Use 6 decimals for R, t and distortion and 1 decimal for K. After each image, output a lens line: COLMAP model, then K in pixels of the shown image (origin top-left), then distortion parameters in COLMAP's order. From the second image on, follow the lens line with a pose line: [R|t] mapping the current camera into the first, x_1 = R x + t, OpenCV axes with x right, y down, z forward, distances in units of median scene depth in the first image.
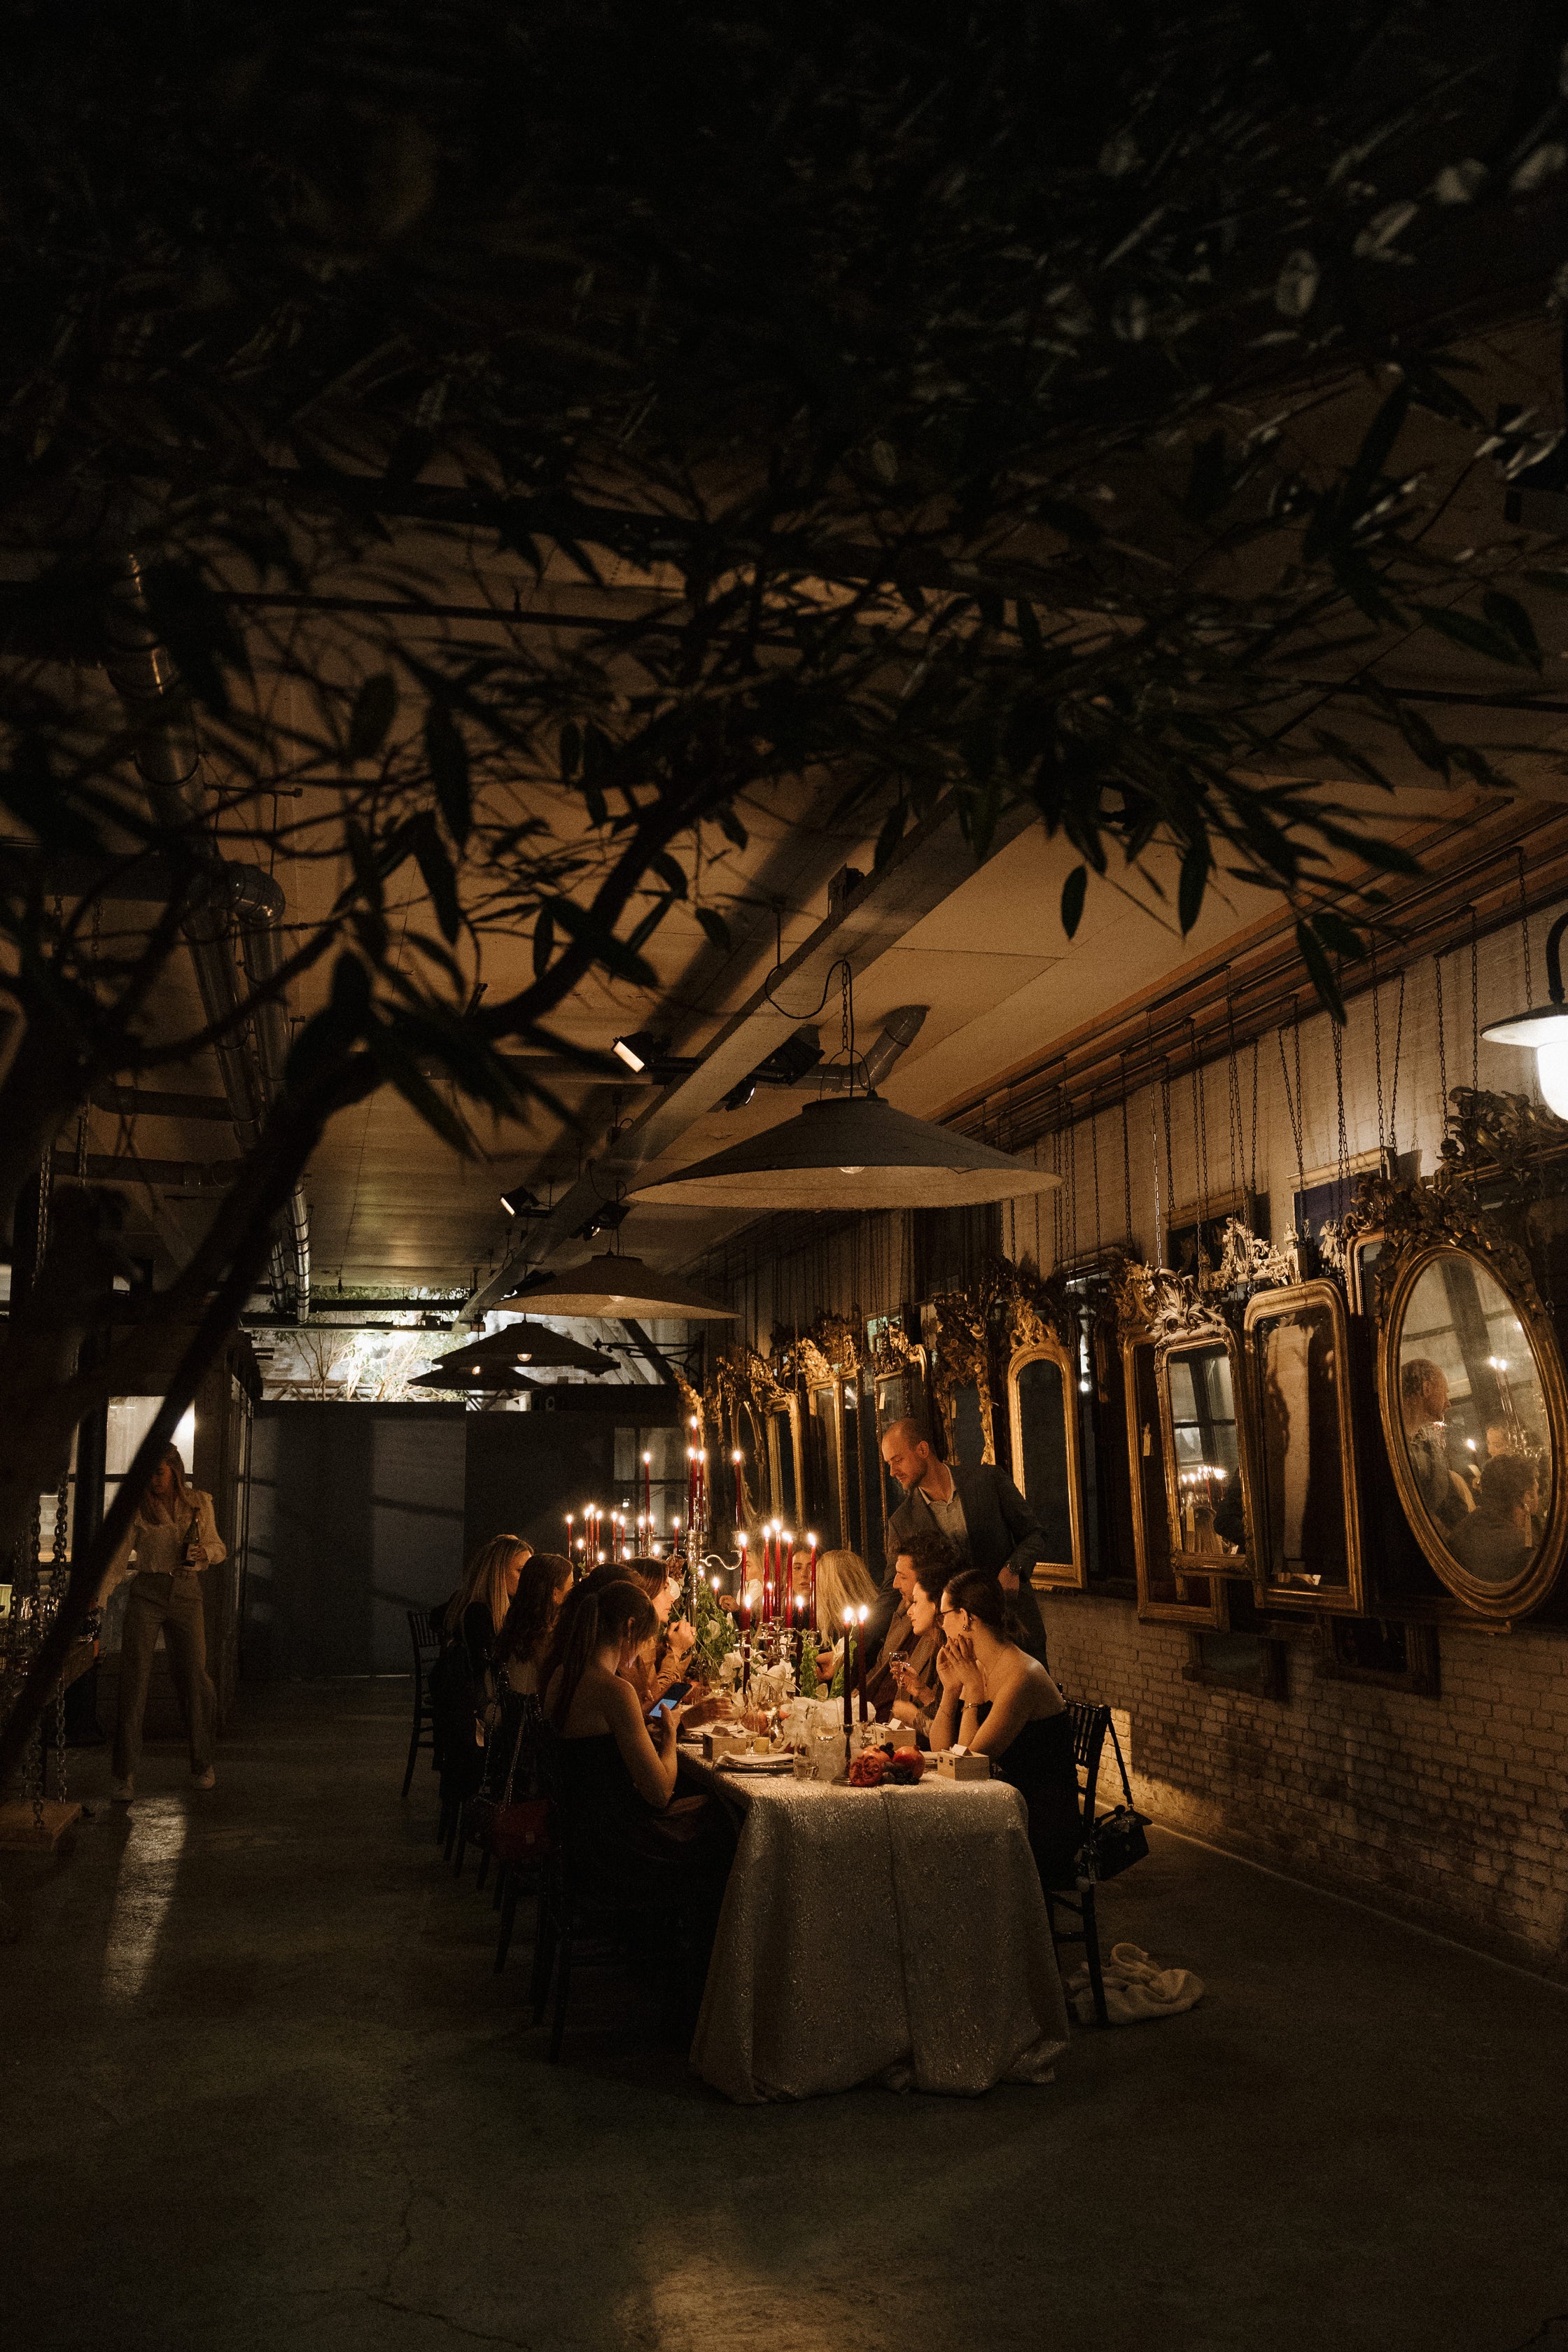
lens RADIAL K [[2529.5, 0, 784.0], [0, 2529.5, 1176.0], [0, 0, 1]] dist [-0.006033, -0.003478]
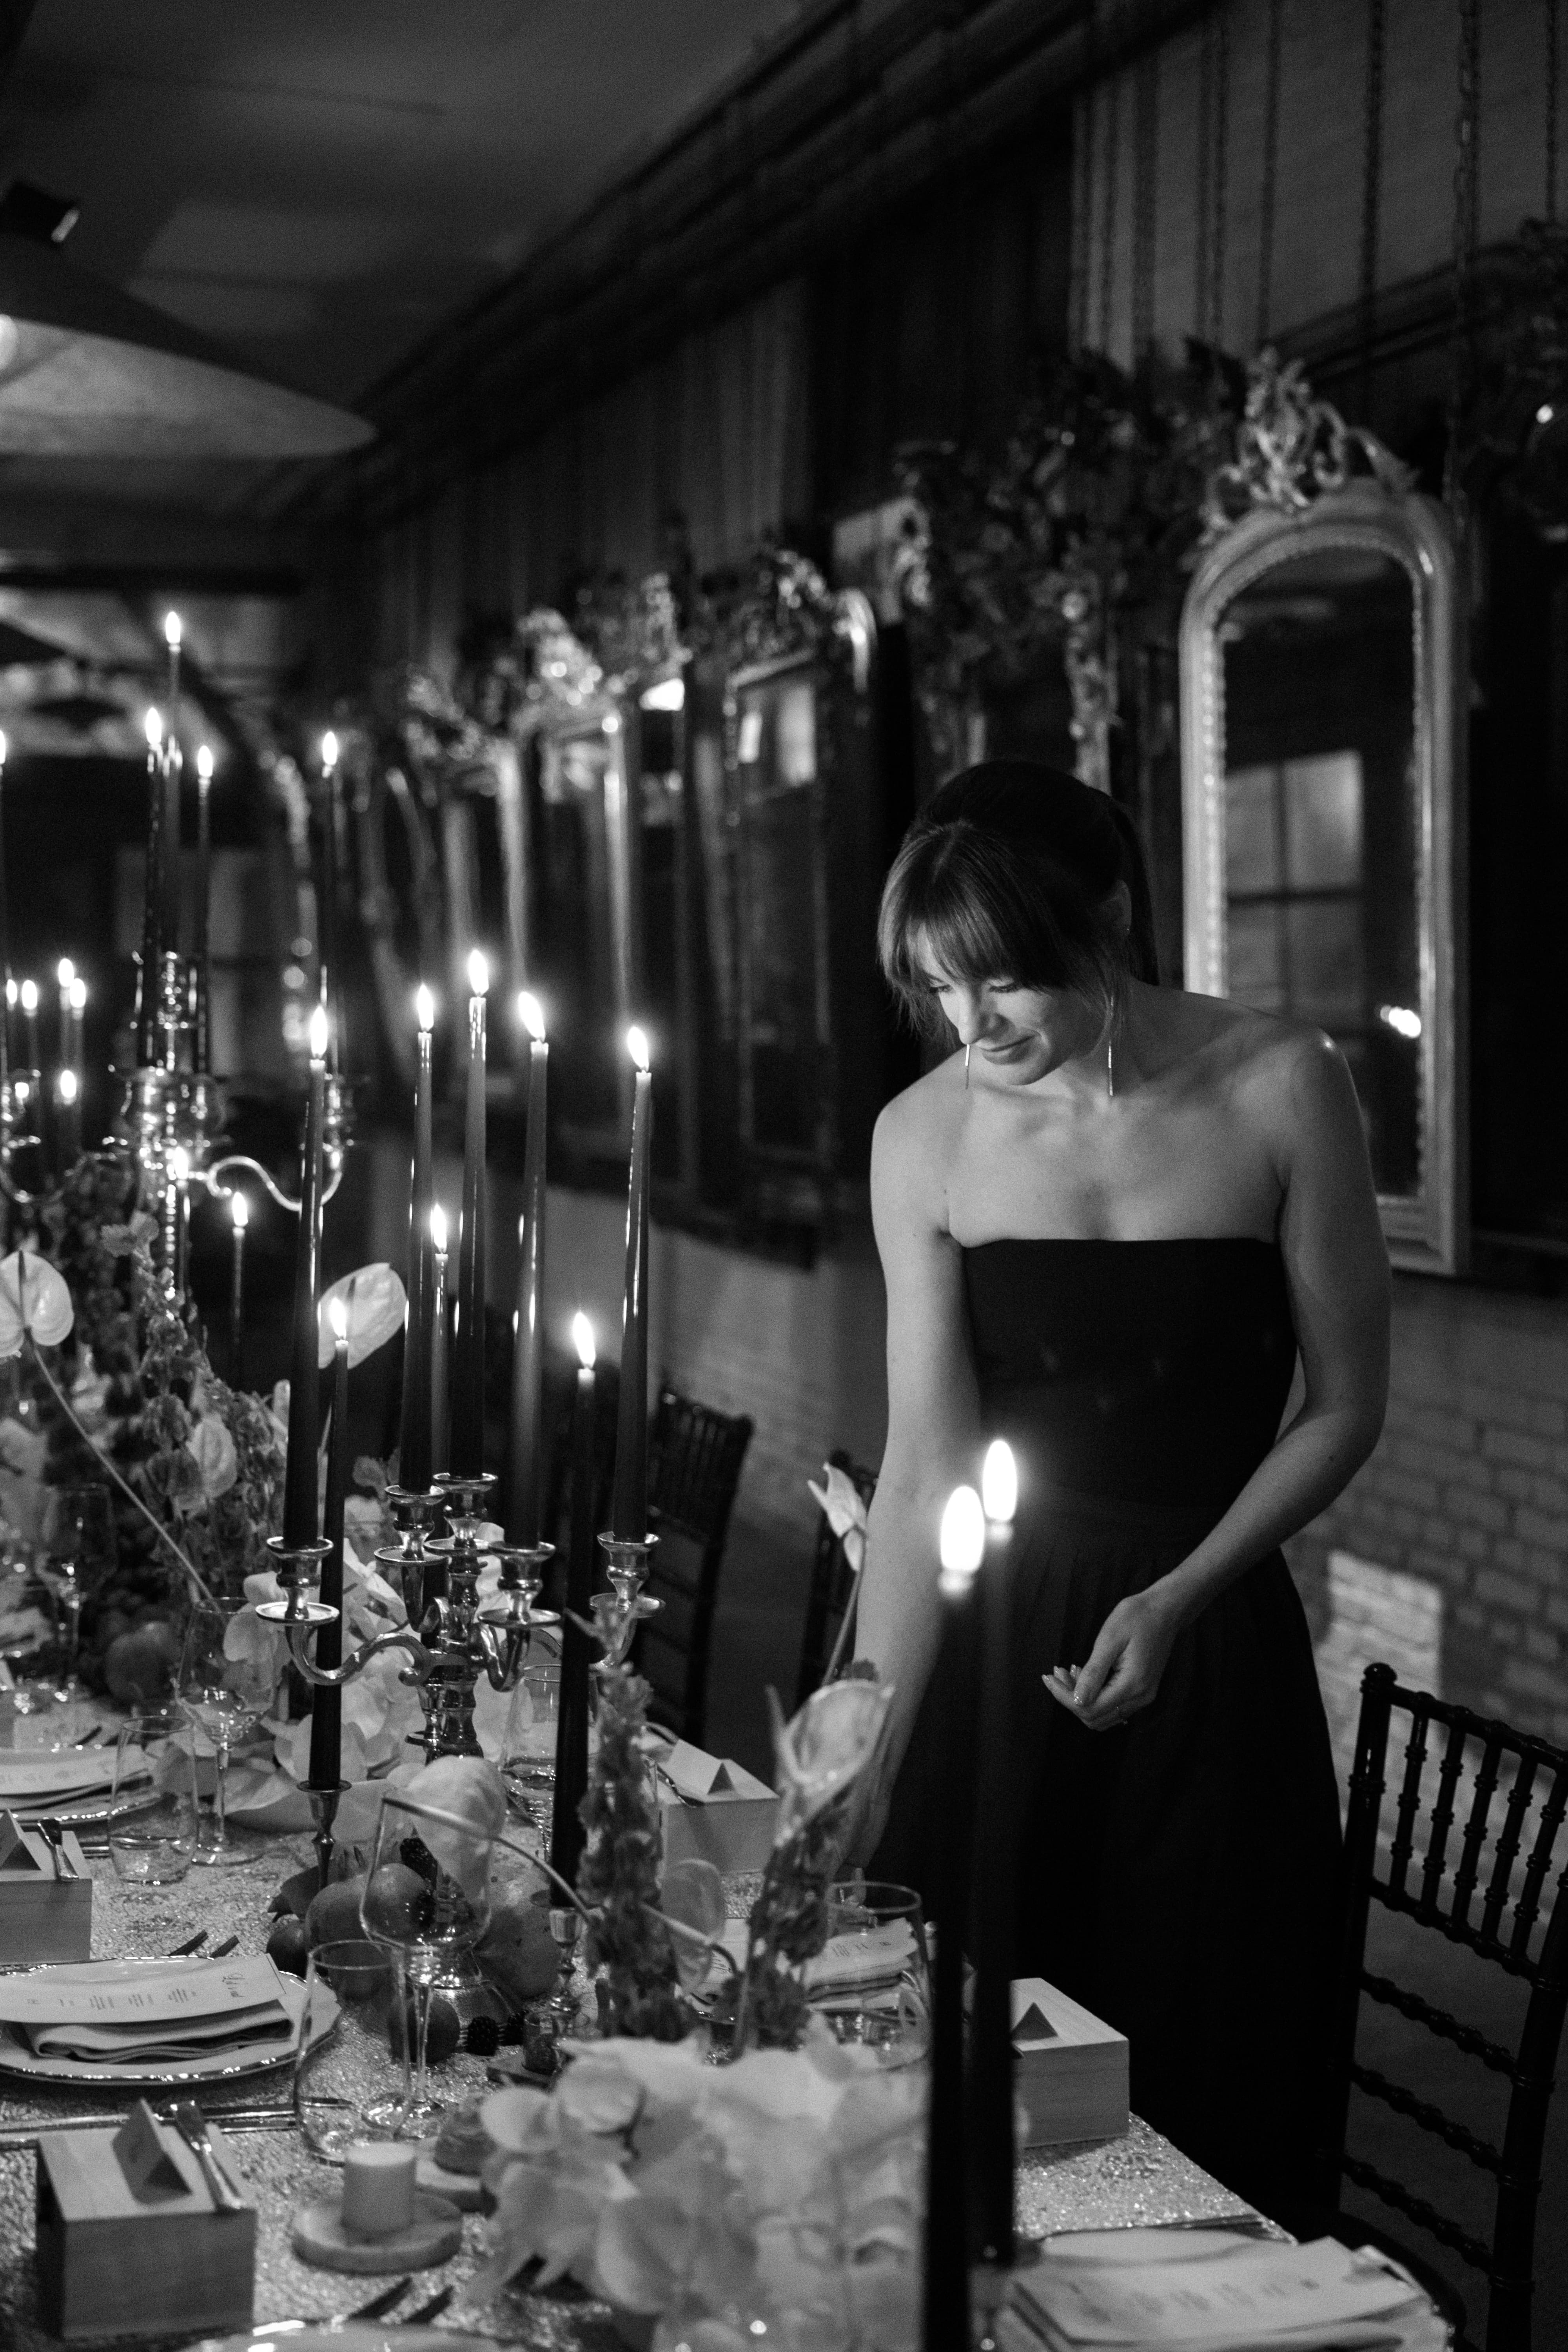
lens RADIAL K [[2529.5, 0, 784.0], [0, 2529.5, 1176.0], [0, 0, 1]] dist [-0.006033, -0.003478]
pose [[0.991446, 0.021275, 0.128770, -0.004384], [-0.043711, 0.983774, 0.174004, 0.094989], [-0.122979, -0.178144, 0.976289, 0.666794]]
